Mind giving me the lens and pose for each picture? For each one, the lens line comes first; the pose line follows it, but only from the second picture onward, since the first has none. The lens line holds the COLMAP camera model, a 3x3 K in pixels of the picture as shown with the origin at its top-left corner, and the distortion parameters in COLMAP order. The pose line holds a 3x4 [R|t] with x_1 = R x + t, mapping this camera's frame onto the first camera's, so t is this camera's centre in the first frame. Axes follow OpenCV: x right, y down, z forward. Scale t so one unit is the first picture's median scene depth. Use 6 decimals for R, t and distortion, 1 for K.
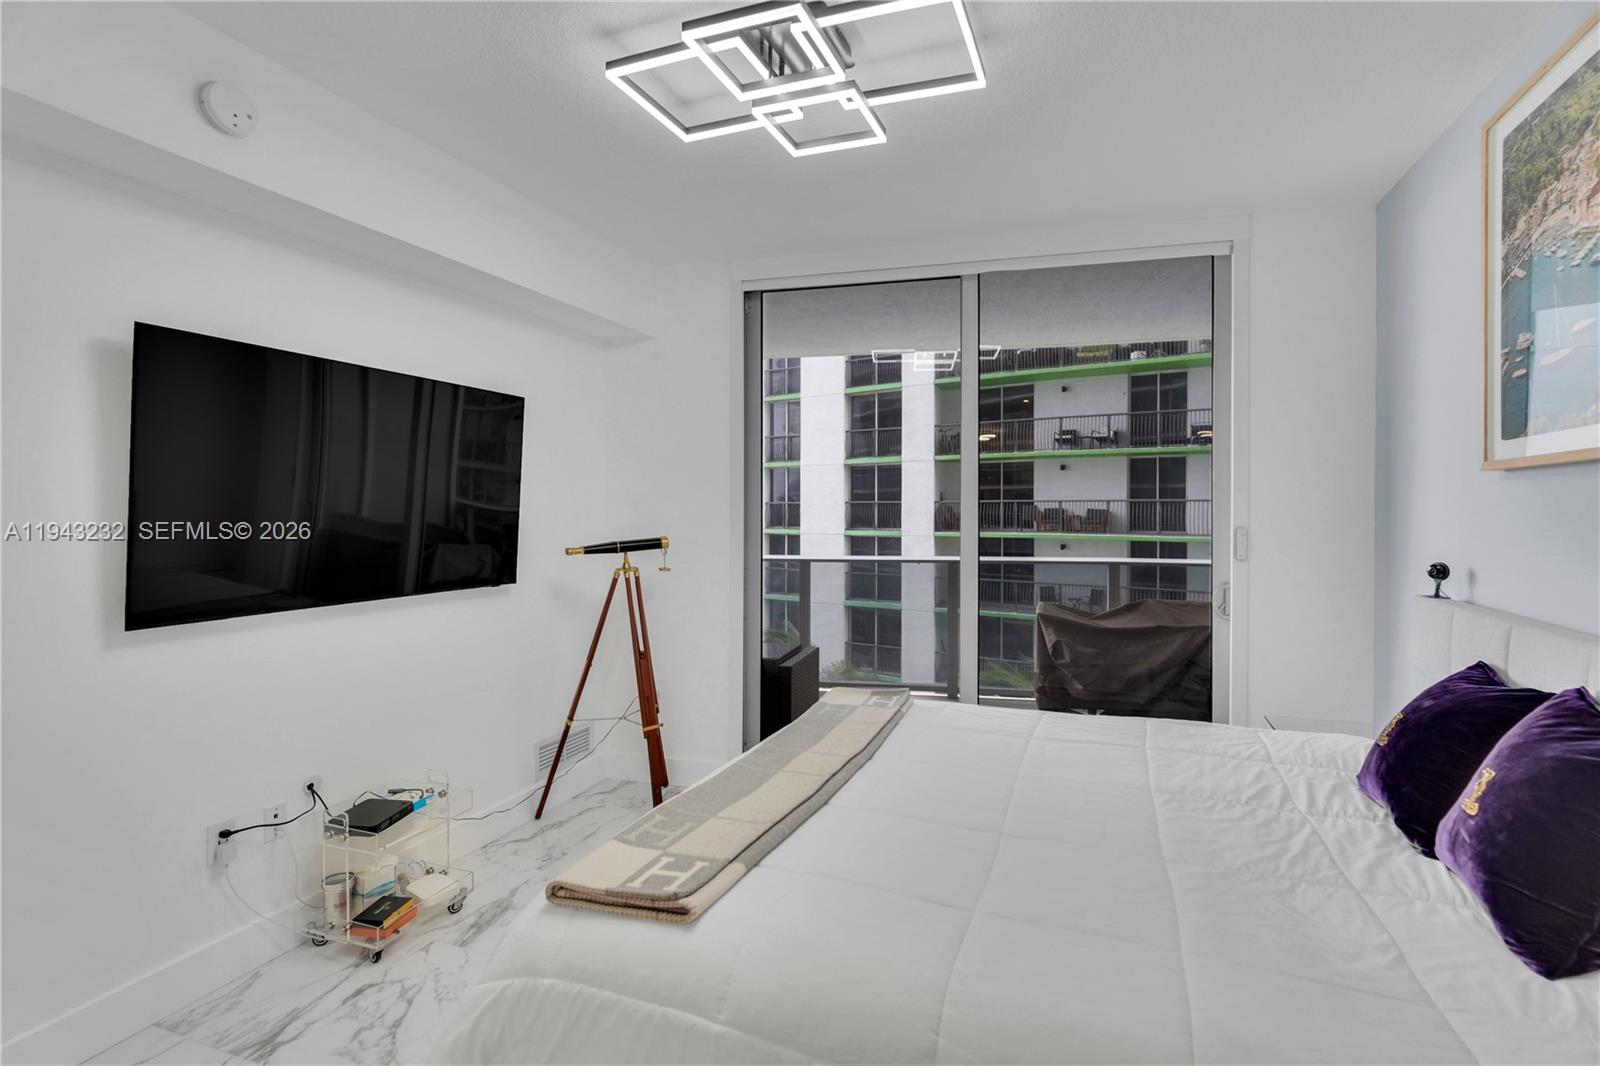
lens RADIAL K [[798.6, 0, 813.7], [0, 798.6, 527.7], [0, 0, 1]] dist [-0.002941, -0.000154]
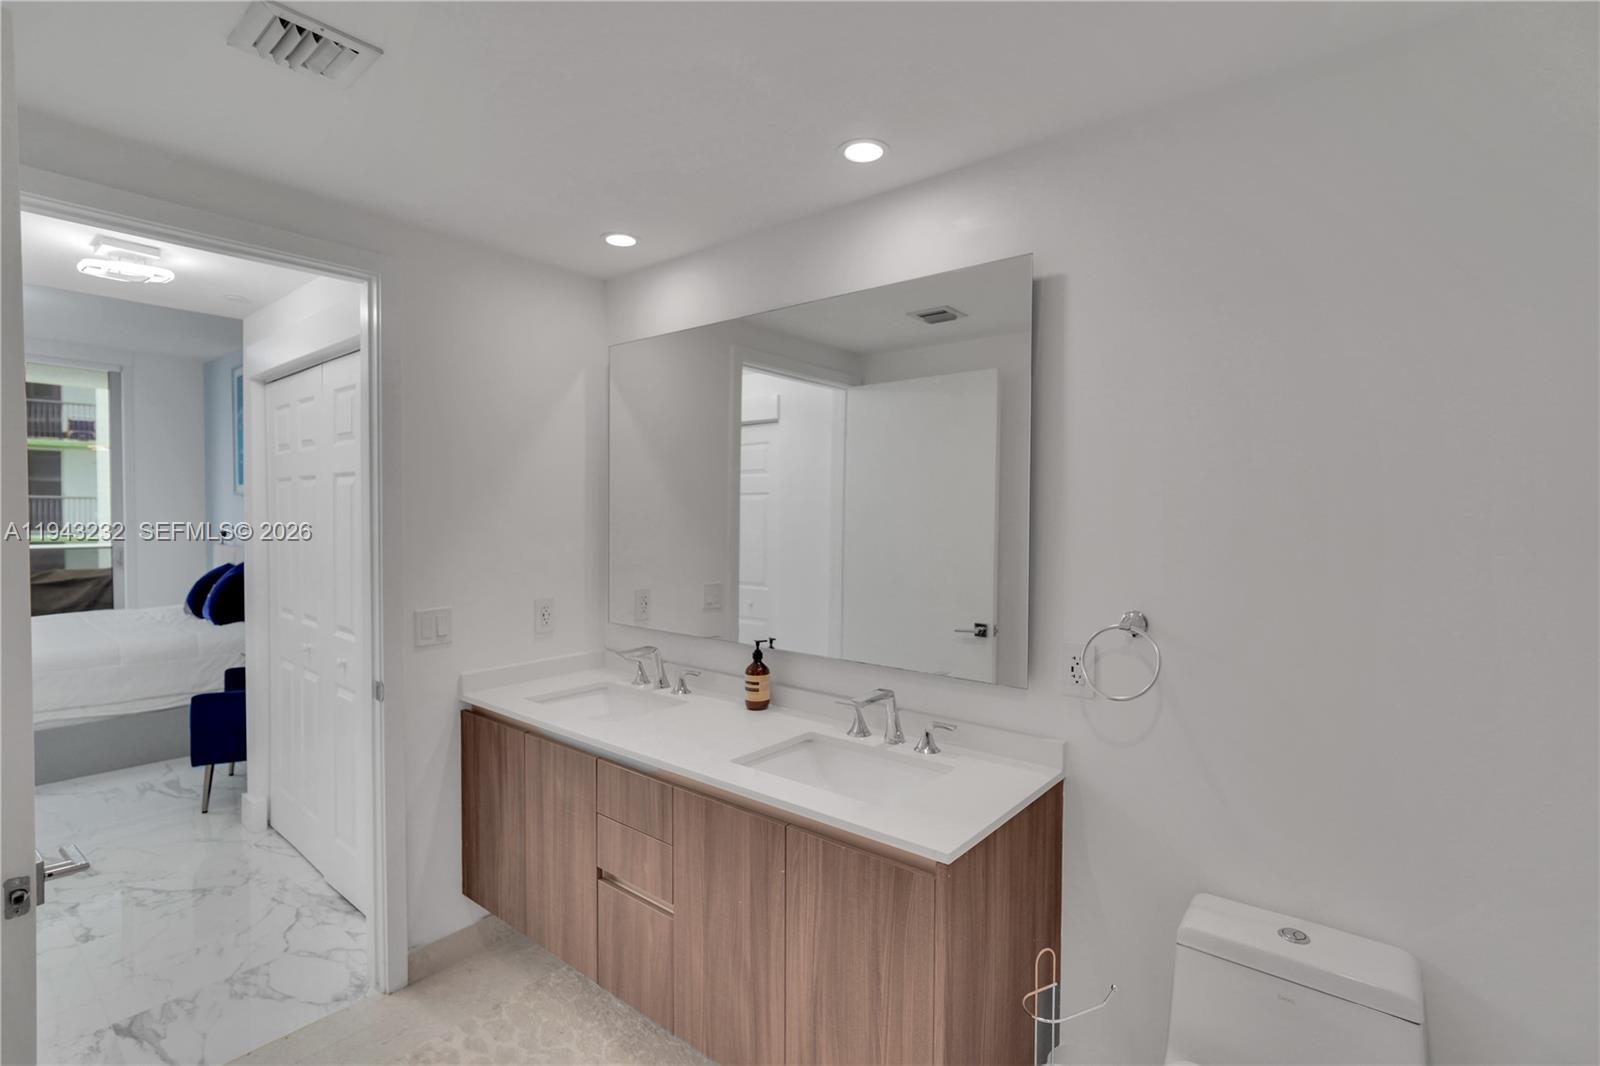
lens RADIAL K [[752.5, 0, 809.3], [0, 752.5, 506.7], [0, 0, 1]] dist [-0.004288, -0.000049]
pose [[0.337712, -0.002044, 0.941247, -0.490000], [0.022937, 0.999719, -0.006059, 0.016156], [-0.940970, 0.023635, 0.337663, -0.922672]]
